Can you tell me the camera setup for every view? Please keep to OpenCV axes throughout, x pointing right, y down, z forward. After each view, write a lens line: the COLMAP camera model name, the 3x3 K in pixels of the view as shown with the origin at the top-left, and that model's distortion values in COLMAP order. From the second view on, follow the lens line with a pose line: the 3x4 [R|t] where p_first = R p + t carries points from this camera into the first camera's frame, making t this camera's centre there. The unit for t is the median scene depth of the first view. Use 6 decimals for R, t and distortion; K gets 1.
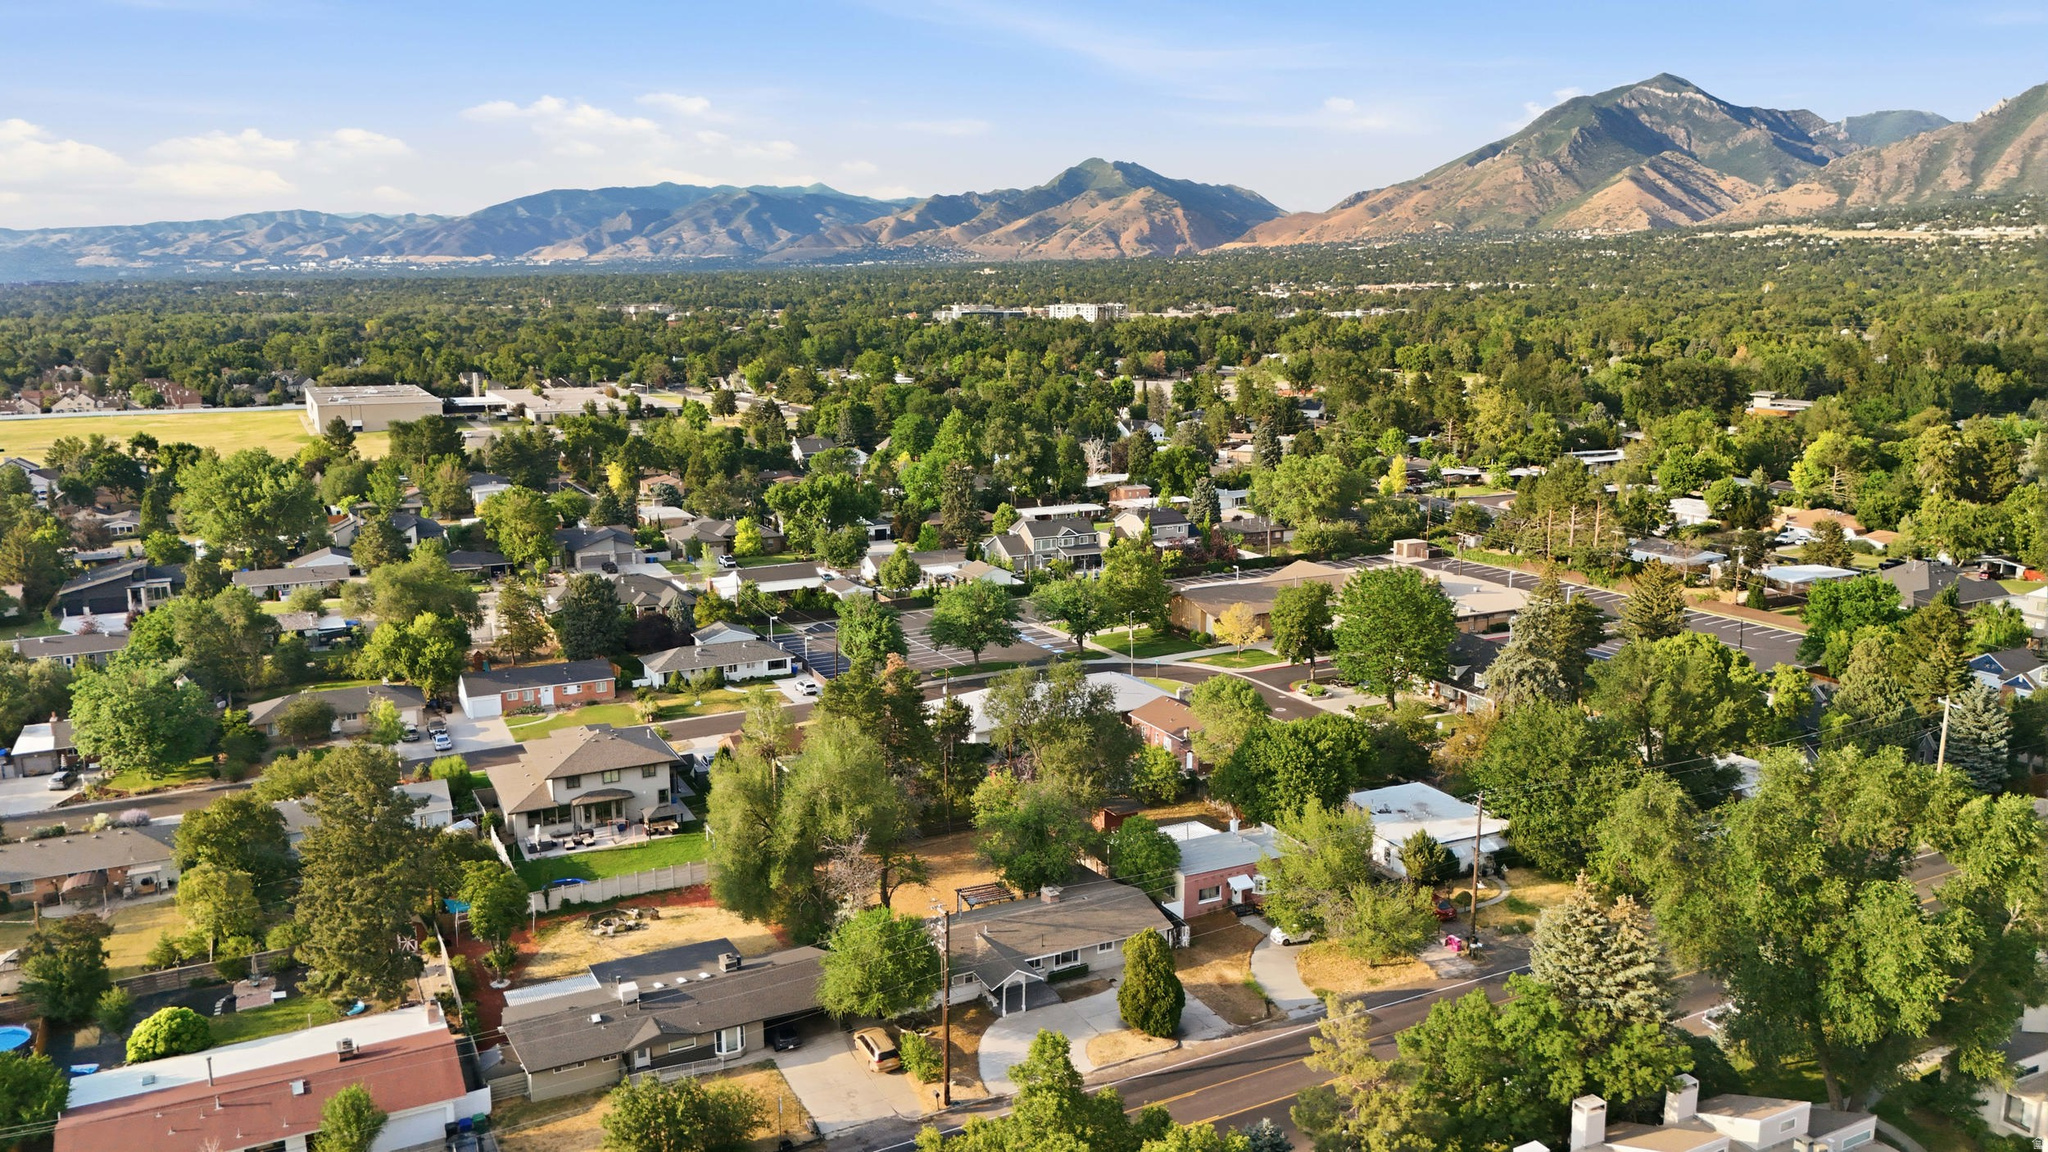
lens RADIAL K [[1514.0, 0, 1022.1], [0, 1514.0, 583.7], [0, 0, 1]] dist [0.074101, -0.074283]
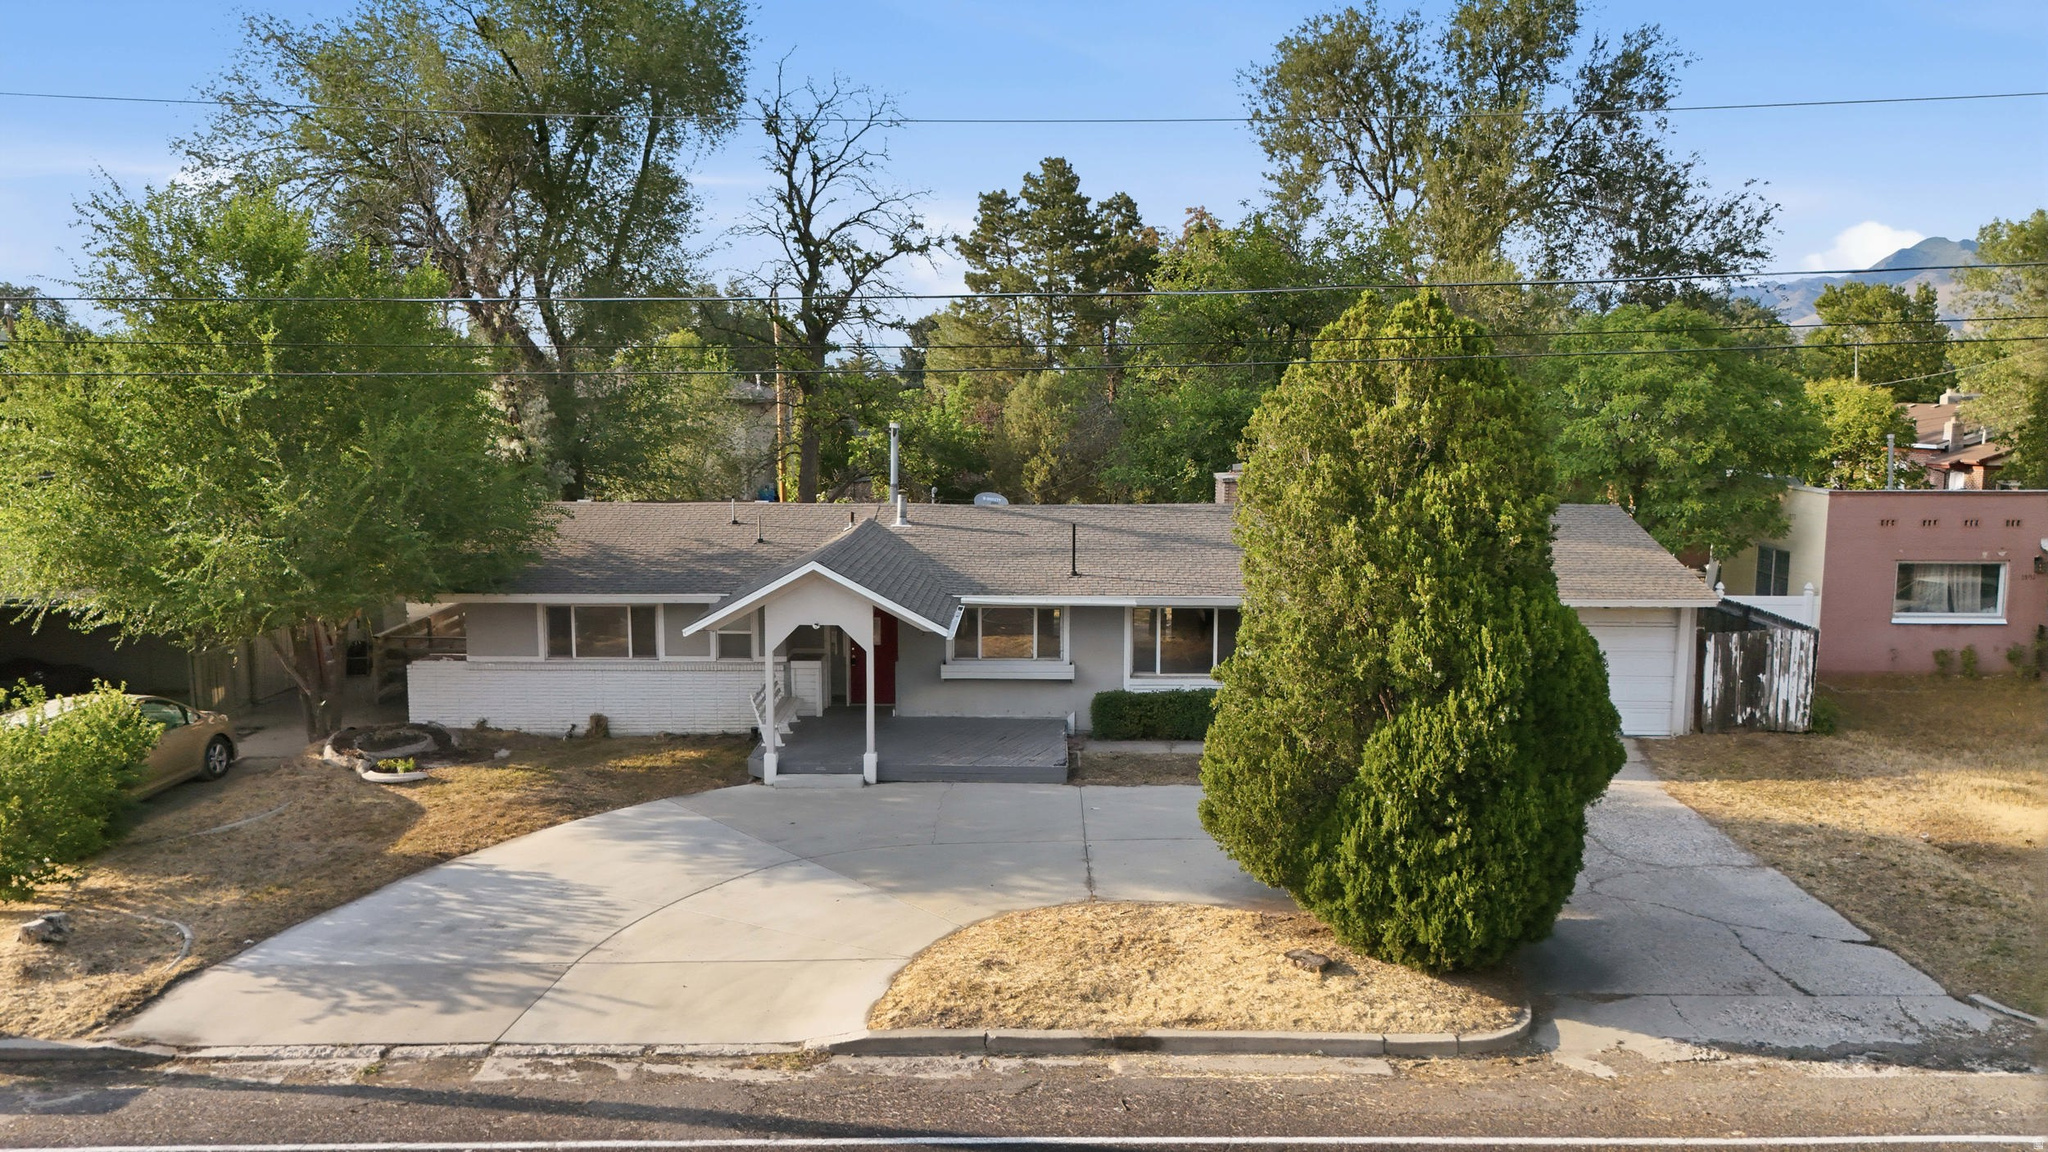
lens RADIAL K [[1514.0, 0, 1019.5], [0, 1514.0, 584.5], [0, 0, 1]] dist [0.074101, -0.074283]
pose [[0.886020, 0.062368, -0.459432, 0.045583], [-0.093099, 0.994661, -0.044516, 0.099280], [0.454203, 0.082214, 0.887097, 0.309789]]
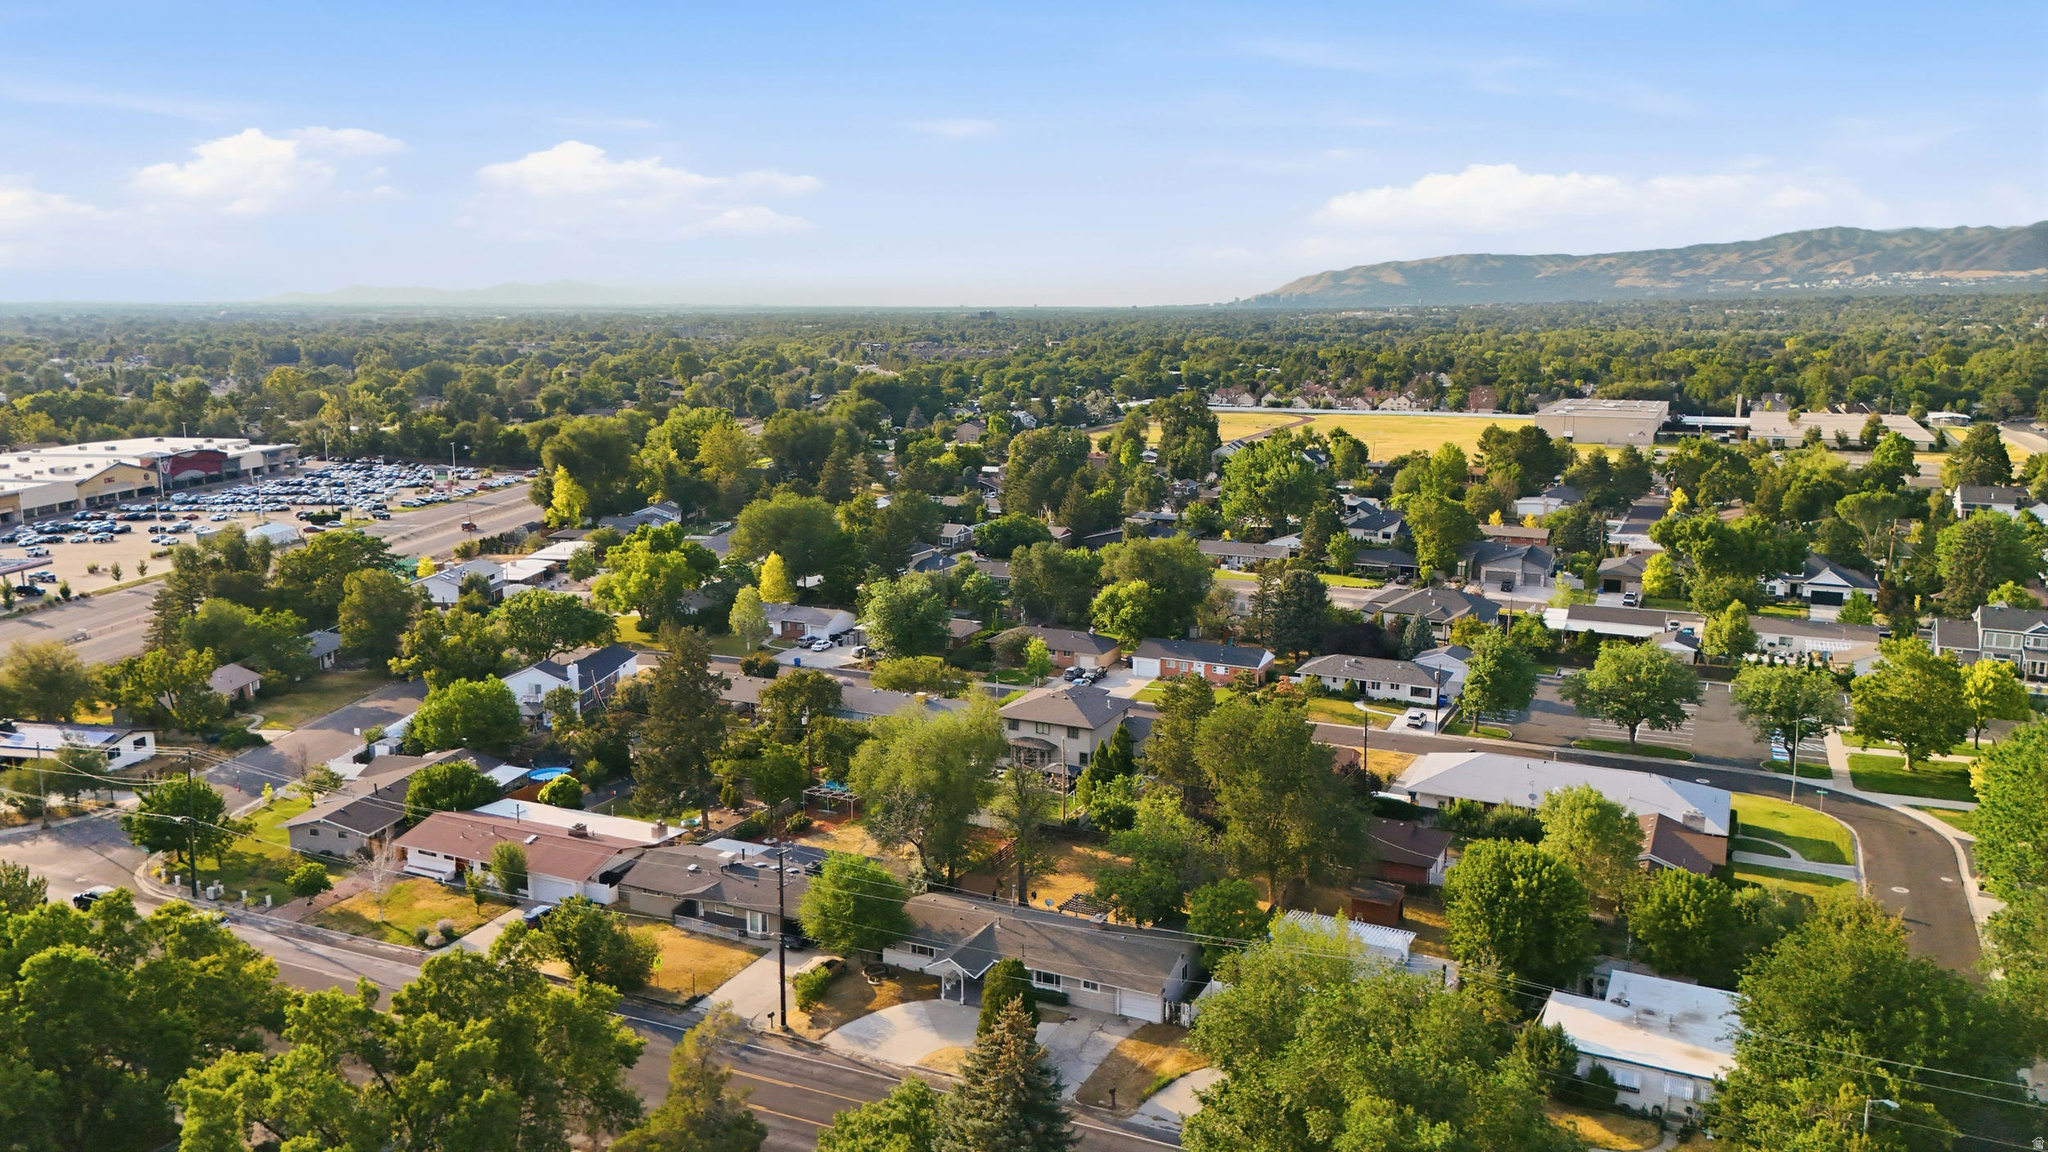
lens RADIAL K [[1514.0, 0, 1014.8], [0, 1514.0, 557.6], [0, 0, 1]] dist [0.074101, -0.074283]
pose [[0.609161, 0.135373, -0.781407, 0.294986], [-0.157267, 0.986375, 0.048282, -0.025235], [0.777297, 0.093478, 0.622151, 0.140784]]
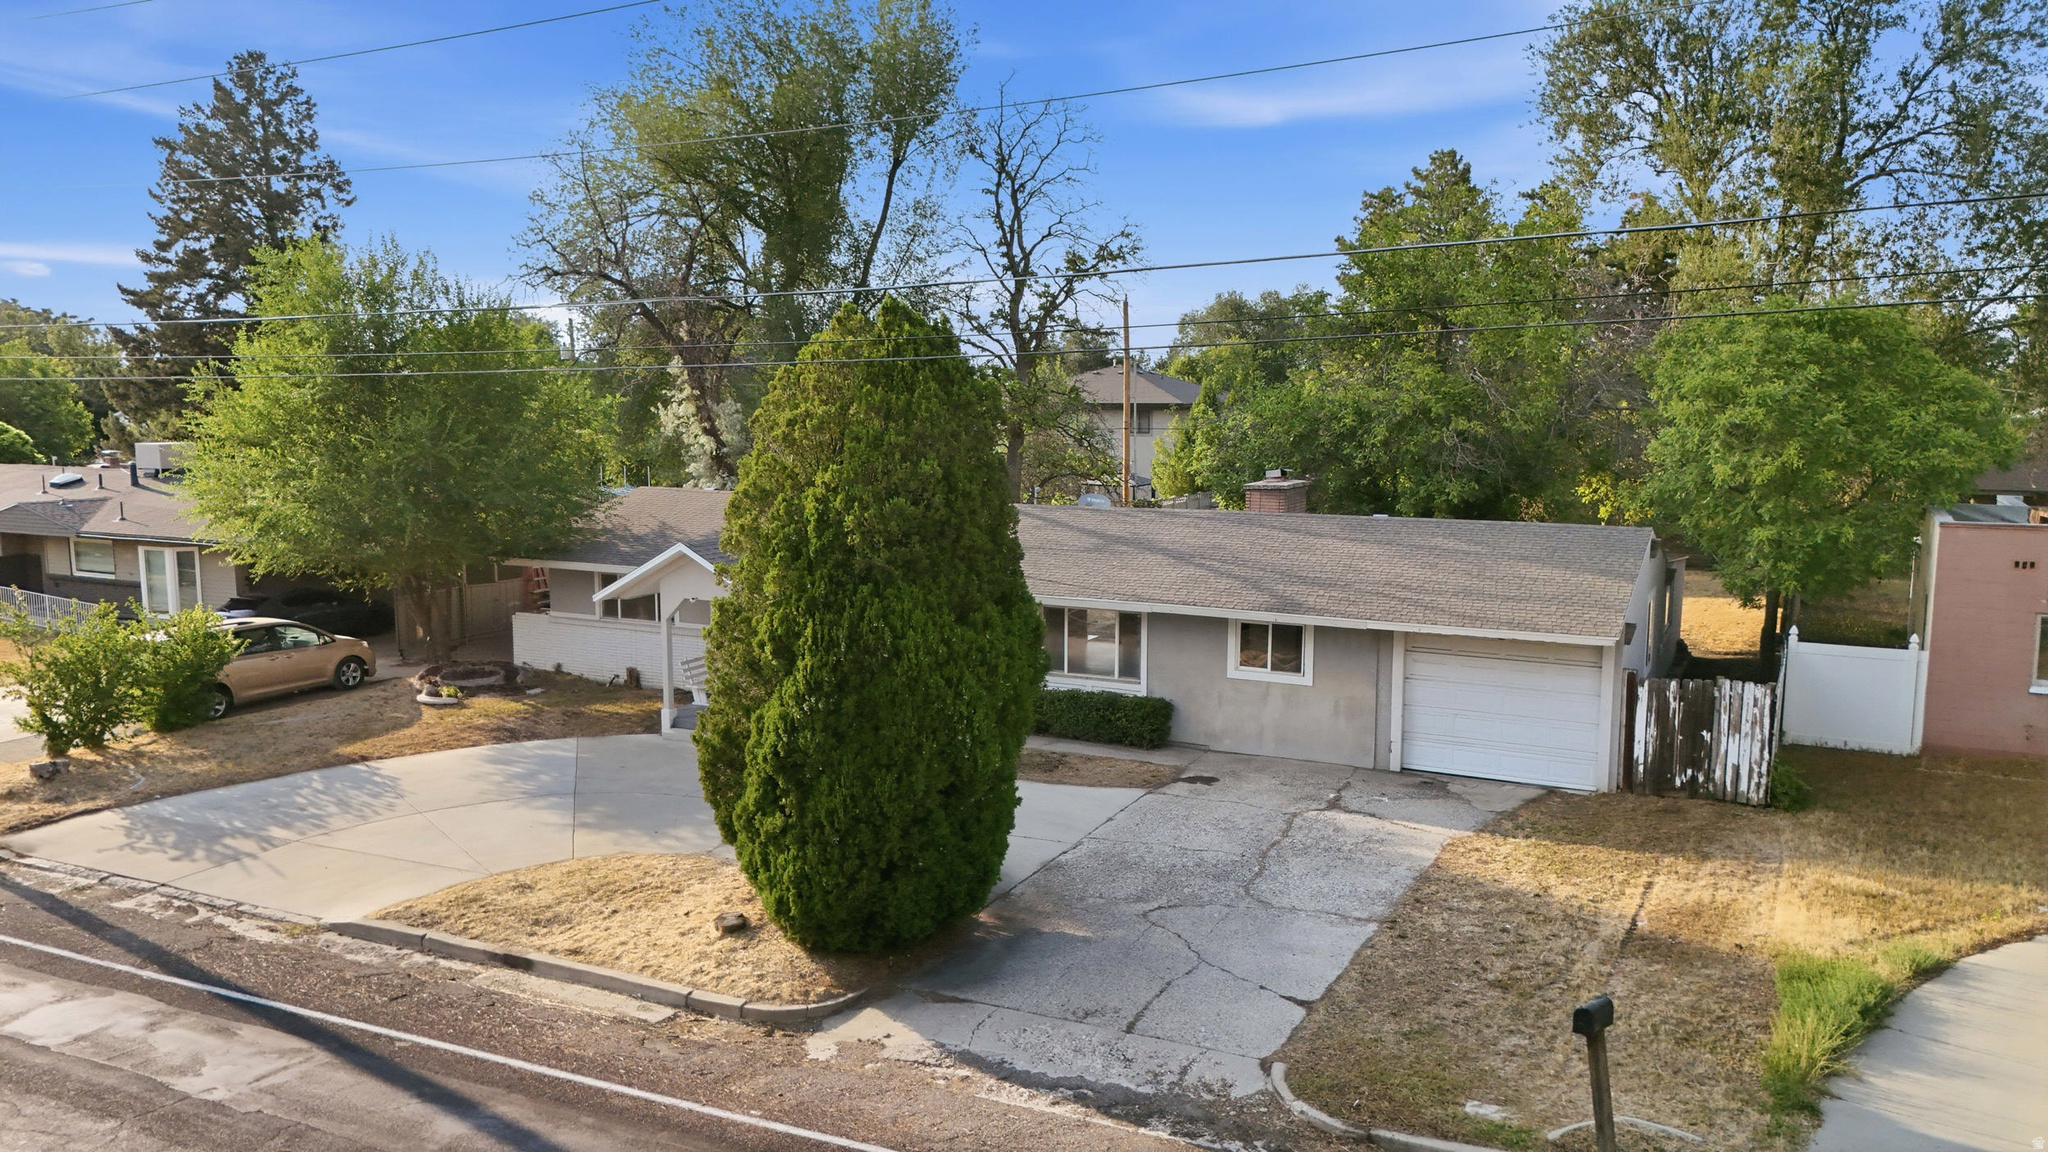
lens RADIAL K [[1514.0, 0, 1014.9], [0, 1514.0, 565.6], [0, 0, 1]] dist [0.074101, -0.074283]
pose [[0.589726, 0.096212, -0.801852, 0.084970], [-0.161107, 0.986937, -0.000067, 0.093615], [0.791371, 0.129223, 0.597523, 0.337128]]
